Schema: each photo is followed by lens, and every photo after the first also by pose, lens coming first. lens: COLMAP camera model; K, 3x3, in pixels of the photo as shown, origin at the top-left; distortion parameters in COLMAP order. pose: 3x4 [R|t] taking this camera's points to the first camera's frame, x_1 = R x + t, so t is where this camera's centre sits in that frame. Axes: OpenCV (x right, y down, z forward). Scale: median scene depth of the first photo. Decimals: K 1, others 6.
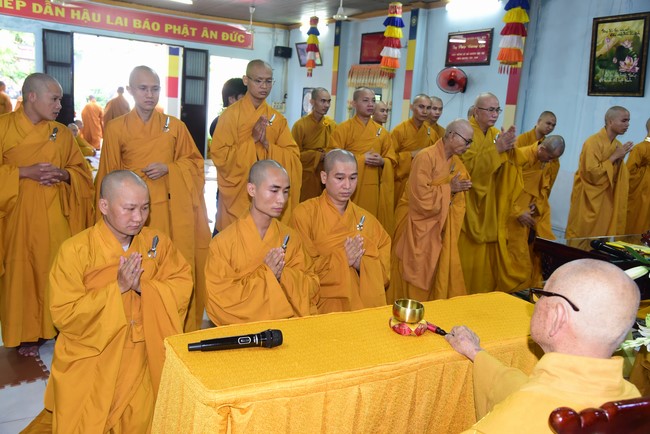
lens RADIAL K [[582.6, 0, 324.3], [0, 582.6, 218.4], [0, 0, 1]] dist [-0.009101, 0.094038]
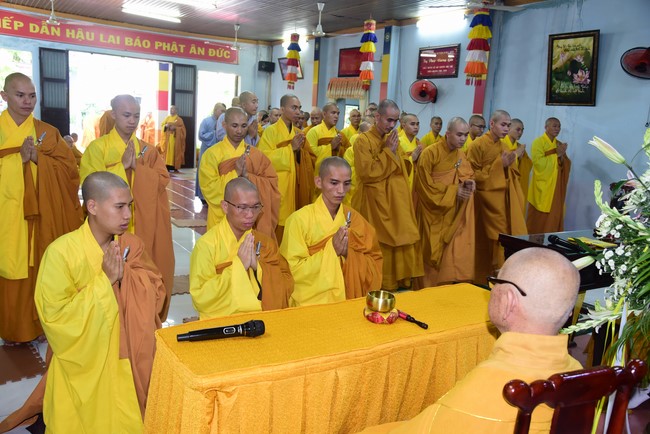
lens RADIAL K [[547.4, 0, 326.2], [0, 547.4, 218.0], [0, 0, 1]] dist [-0.038773, 0.089105]
pose [[0.999335, -0.015685, 0.032928, 0.001549], [0.015934, 0.999846, -0.007326, 0.001400], [-0.032808, 0.007846, 0.999431, -0.002533]]
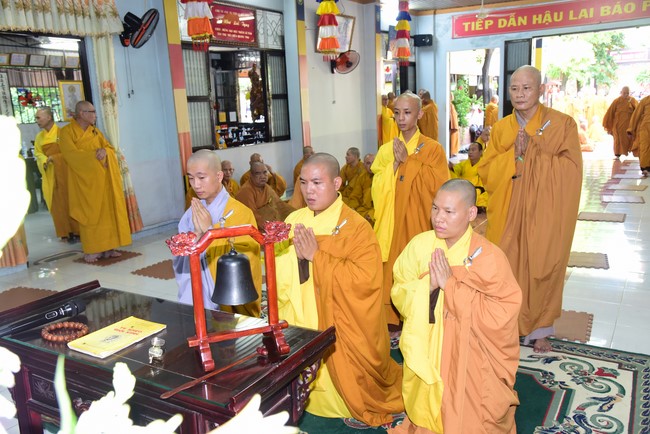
lens RADIAL K [[587.8, 0, 311.0], [0, 587.8, 218.2], [0, 0, 1]] dist [-0.019582, 0.102922]
pose [[0.479762, 0.067998, -0.874760, 0.324626], [-0.076147, 0.996457, 0.035695, -0.022464], [0.874088, 0.049486, 0.483240, 0.230578]]
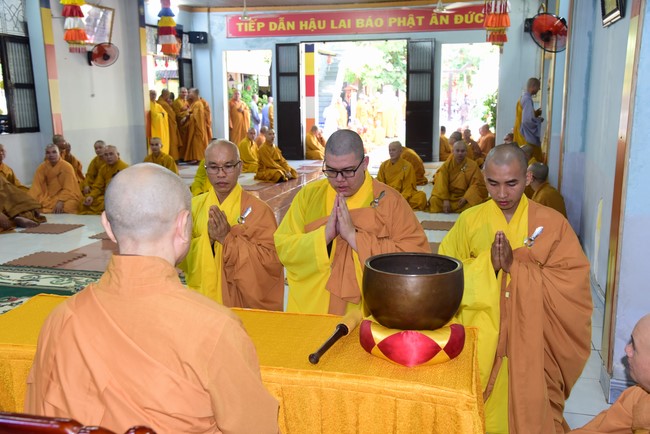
lens RADIAL K [[659.2, 0, 322.4], [0, 659.2, 216.3], [0, 0, 1]] dist [0.016625, 0.160794]
pose [[0.719998, 0.037116, -0.692982, 0.482427], [-0.060241, 0.998142, -0.009129, -0.001693], [0.691356, 0.048319, 0.720897, 0.222471]]
